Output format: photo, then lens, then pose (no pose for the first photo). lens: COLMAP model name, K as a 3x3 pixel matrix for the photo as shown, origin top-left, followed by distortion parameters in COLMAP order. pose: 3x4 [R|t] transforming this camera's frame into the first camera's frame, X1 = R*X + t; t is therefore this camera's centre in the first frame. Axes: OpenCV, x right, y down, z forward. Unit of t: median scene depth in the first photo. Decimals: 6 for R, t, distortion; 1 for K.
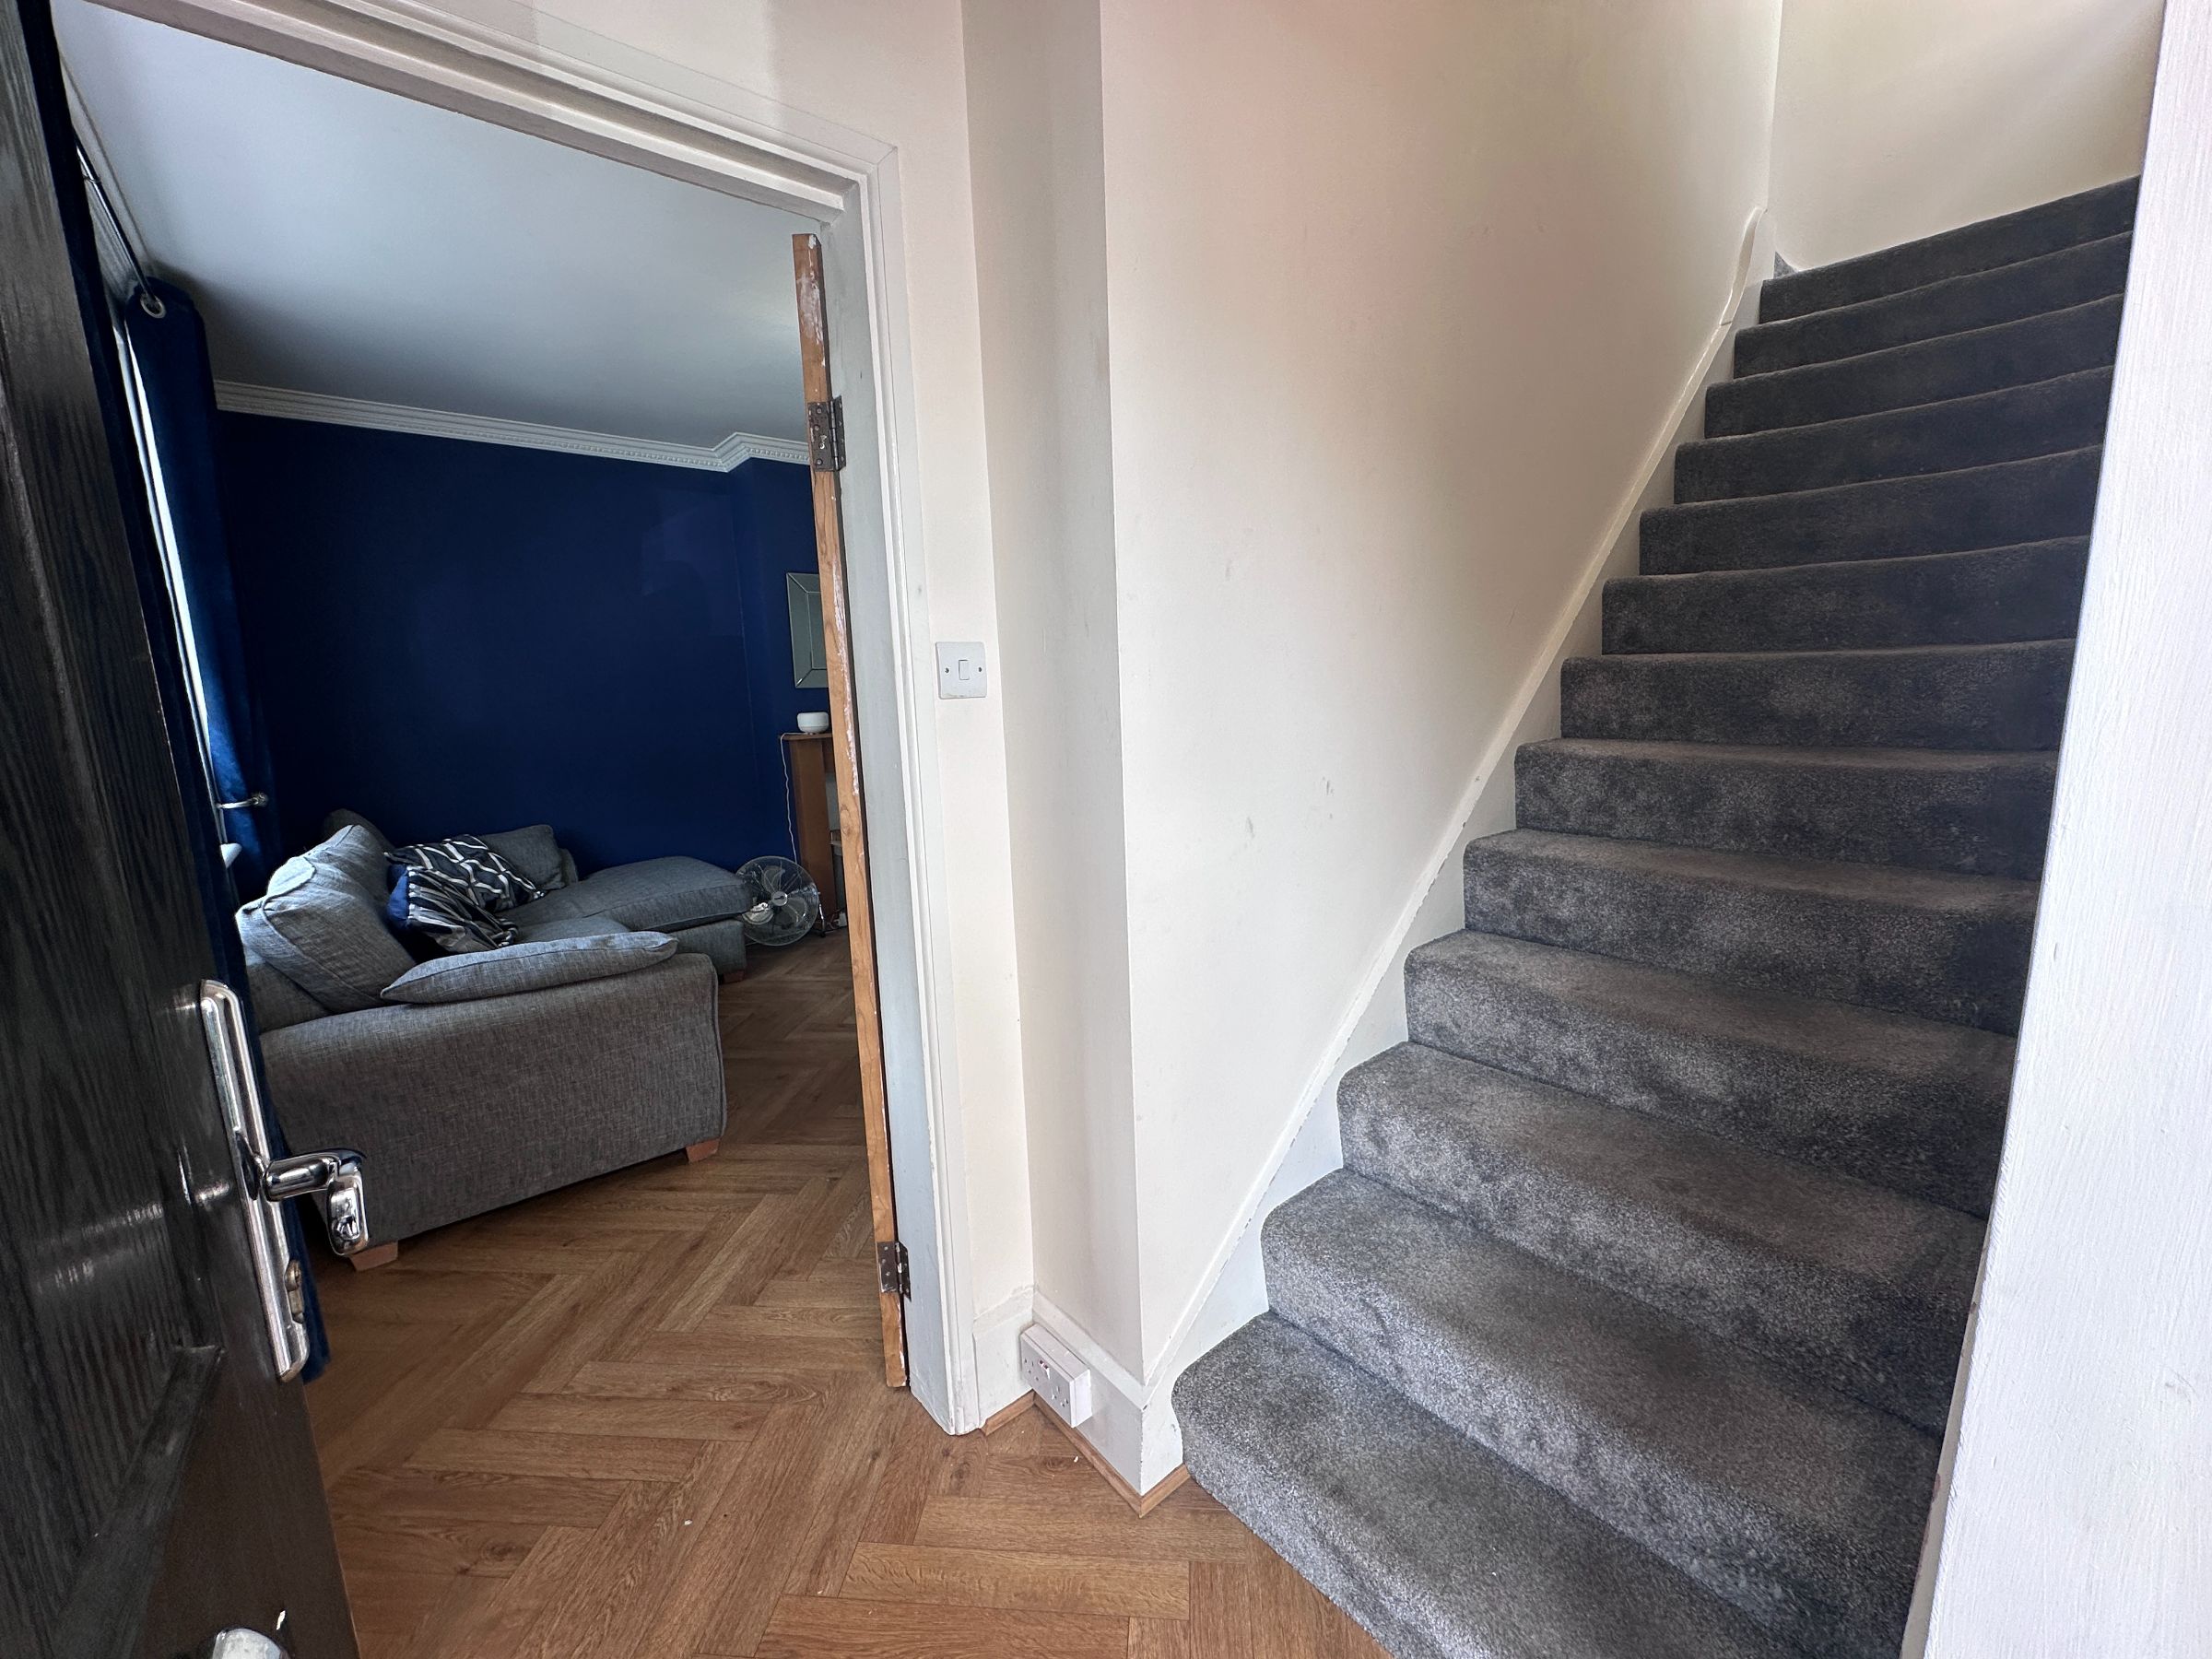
lens RADIAL K [[884.6, 0, 1106.2], [0, 884.6, 831.5], [0, 0, 1]] dist [-0.002590, 0.000748]
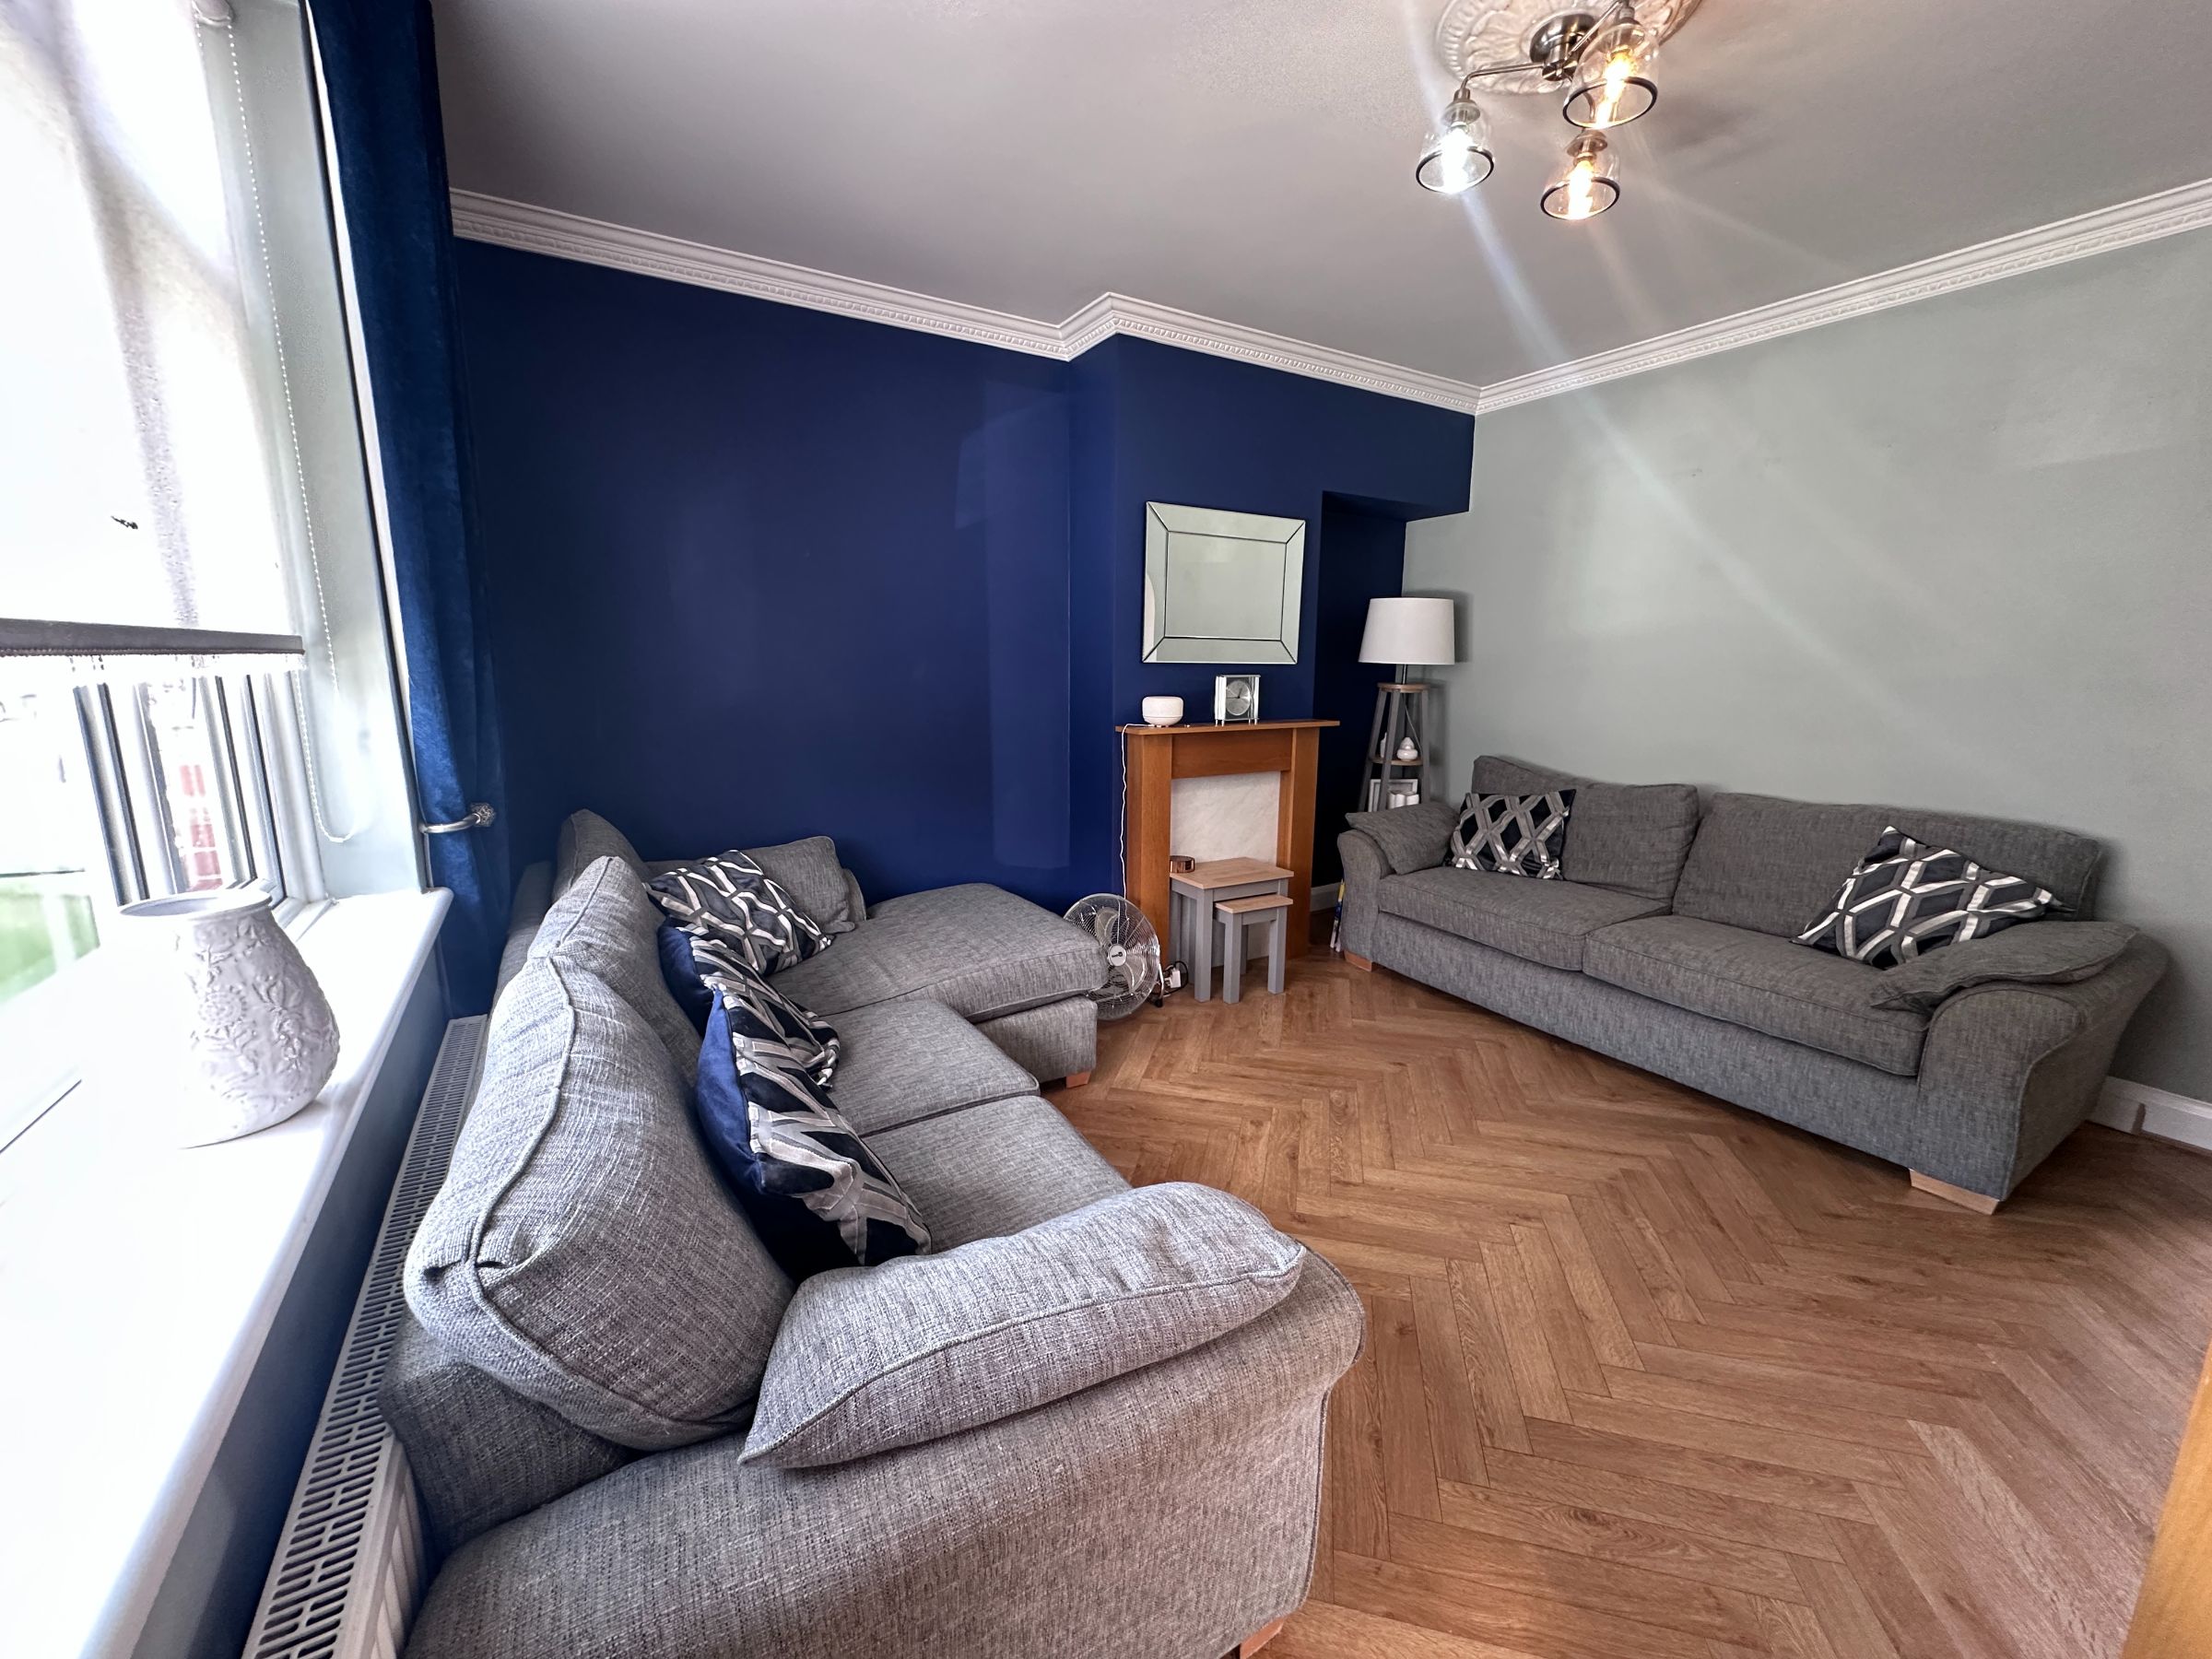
lens RADIAL K [[884.6, 0, 1103.7], [0, 884.6, 827.6], [0, 0, 1]] dist [-0.002590, 0.000748]
pose [[0.986424, 0.067934, -0.149507, -0.339786], [-0.064063, 0.997478, 0.030567, -0.059746], [0.151207, -0.020574, 0.988288, 0.353374]]
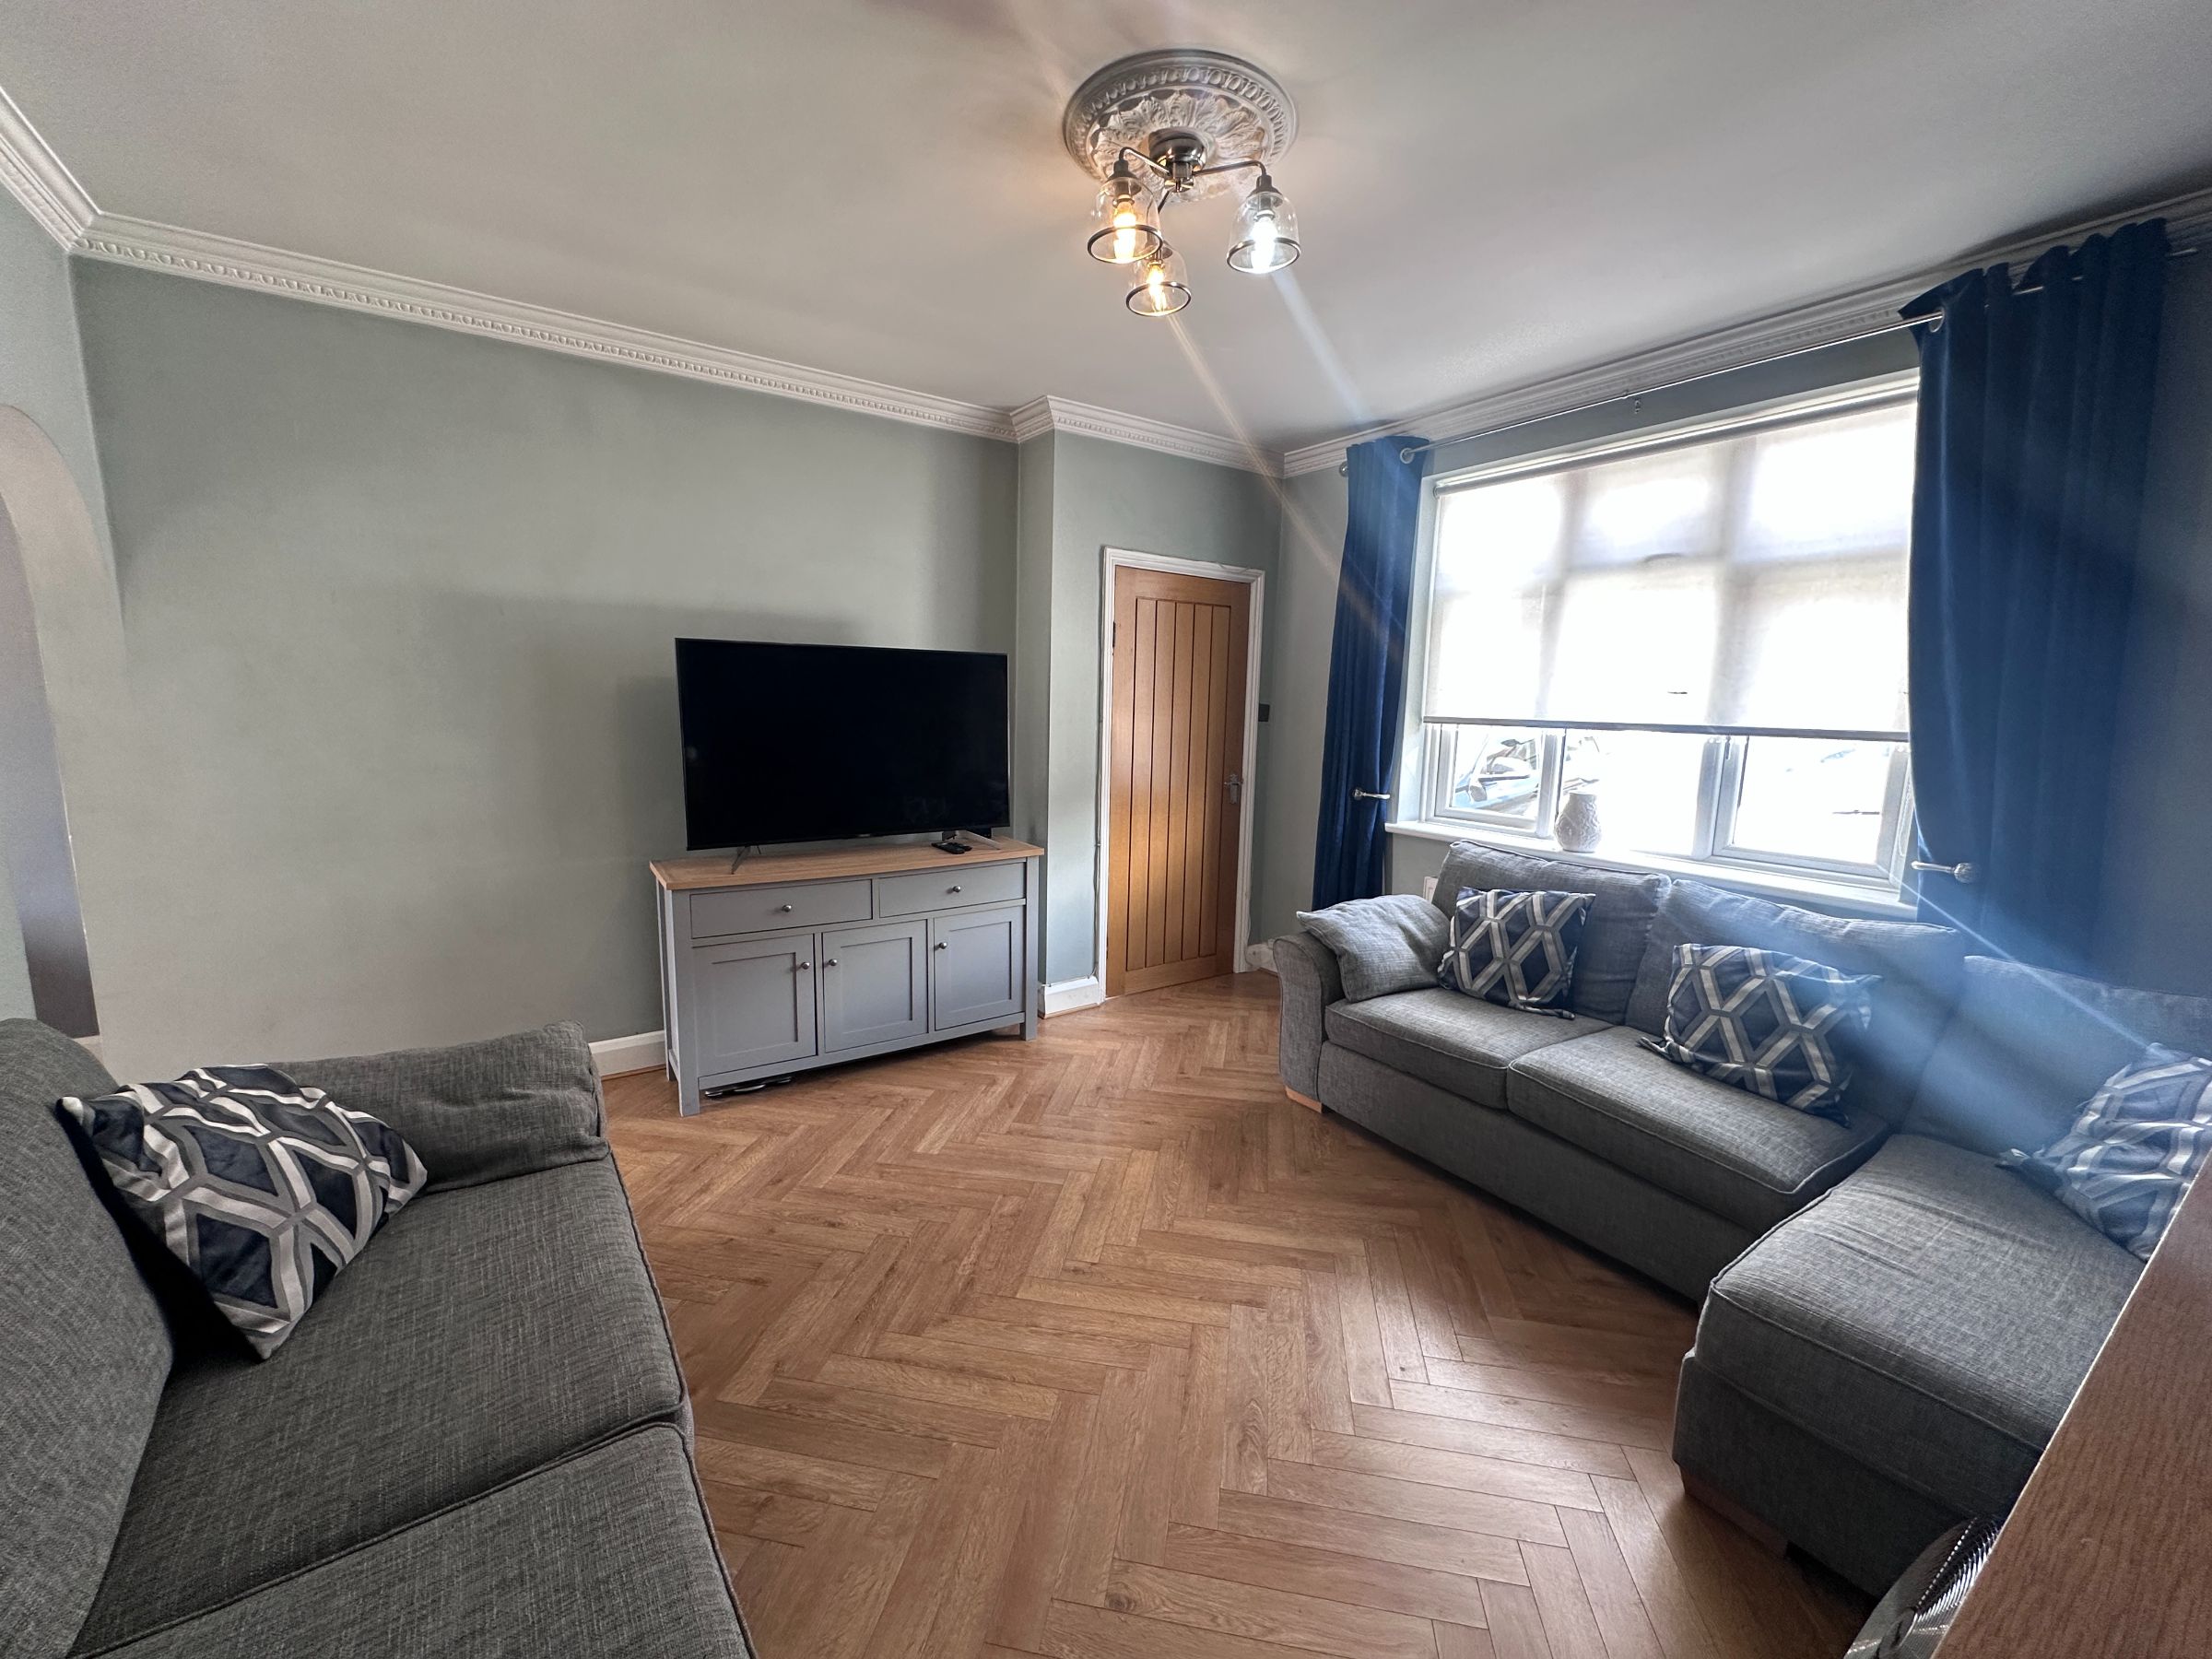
lens RADIAL K [[884.6, 0, 1106.6], [0, 884.6, 831.2], [0, 0, 1]] dist [-0.002590, 0.000748]
pose [[-0.995197, -0.007054, 0.097643, -0.209202], [0.023860, 0.949848, 0.311801, -0.269251], [-0.094945, 0.312633, -0.945117, 1.441379]]
